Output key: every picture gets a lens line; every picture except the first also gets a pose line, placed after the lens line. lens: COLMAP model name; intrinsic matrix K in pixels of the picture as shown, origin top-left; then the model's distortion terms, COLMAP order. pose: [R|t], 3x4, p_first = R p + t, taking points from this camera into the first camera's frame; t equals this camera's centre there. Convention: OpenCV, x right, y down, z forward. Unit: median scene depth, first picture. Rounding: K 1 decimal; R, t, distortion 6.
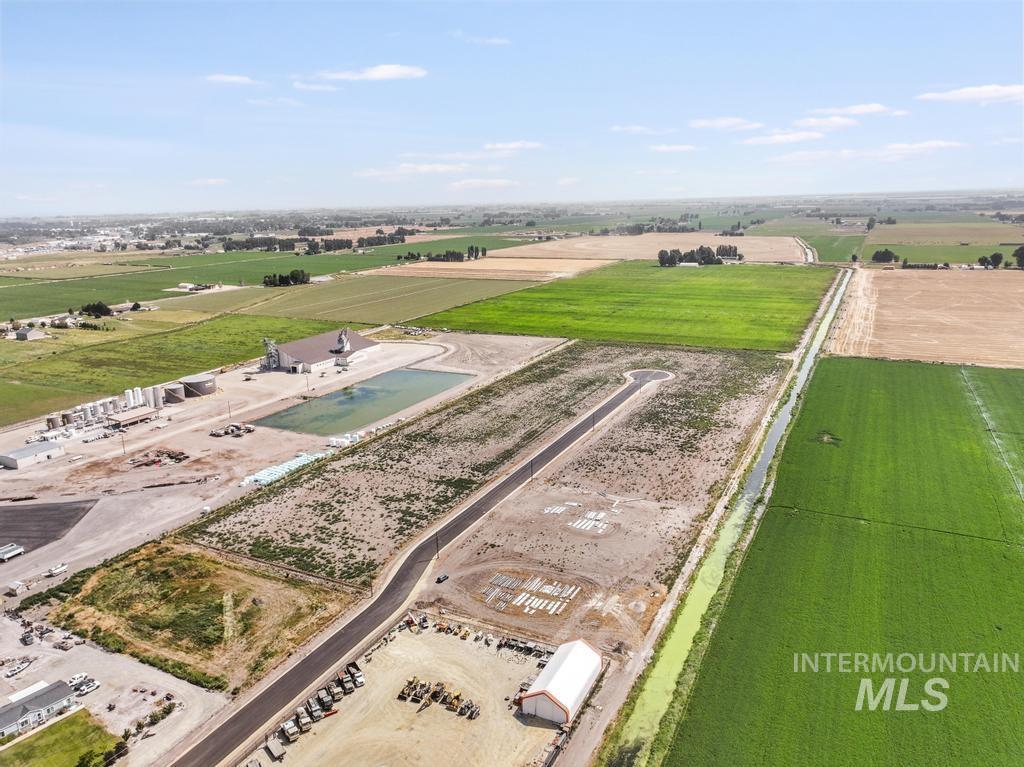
lens RADIAL K [[704.6, 0, 516.7], [0, 704.6, 429.8], [0, 0, 1]] dist [-0.000229, 0.015960]
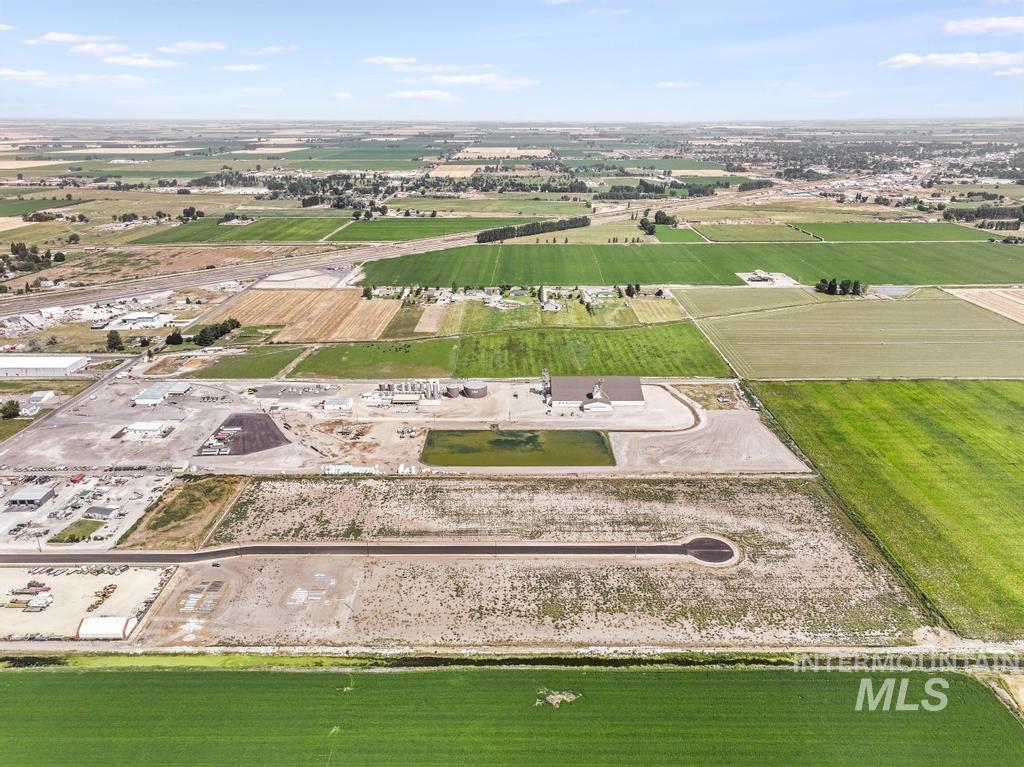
lens RADIAL K [[704.6, 0, 516.7], [0, 704.6, 429.8], [0, 0, 1]] dist [-0.000229, 0.015960]
pose [[0.441275, 0.385778, -0.810217, 1.059663], [-0.286164, 0.916234, 0.280401, -0.564306], [0.850521, 0.108121, 0.514707, 0.468328]]
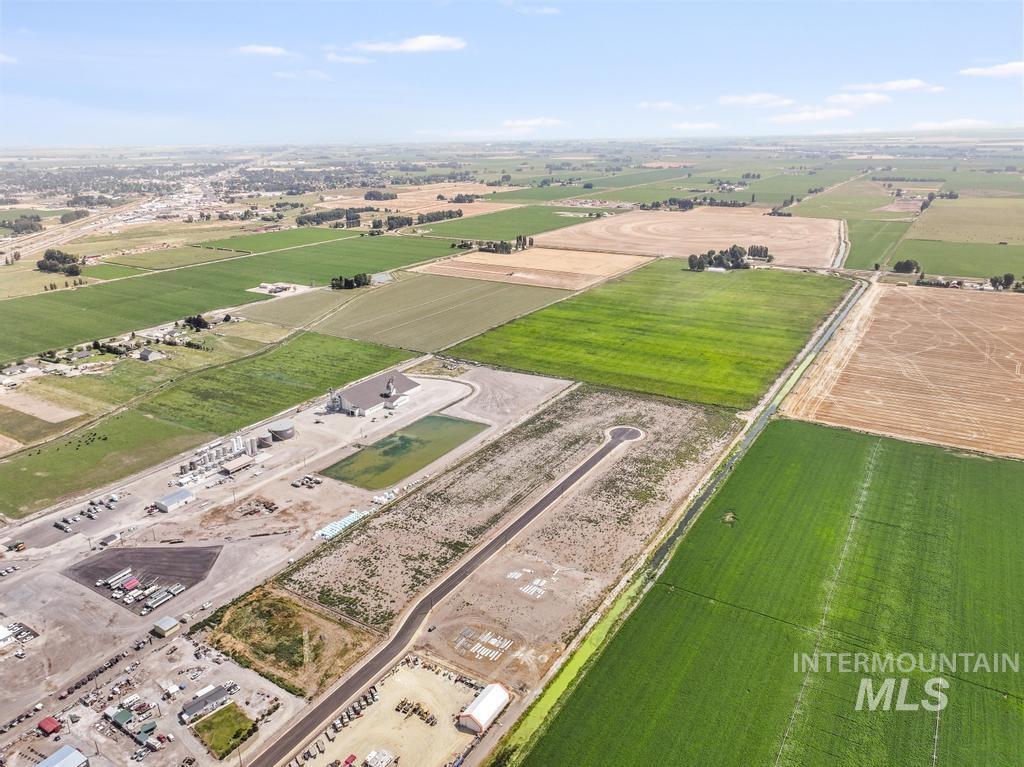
lens RADIAL K [[705.7, 0, 515.2], [0, 705.7, 412.3], [0, 0, 1]] dist [0.006066, 0.003542]
pose [[0.995518, 0.041826, -0.084815, 0.140316], [-0.036238, 0.997135, 0.066393, -0.277849], [0.087349, -0.063022, 0.994182, -0.401035]]
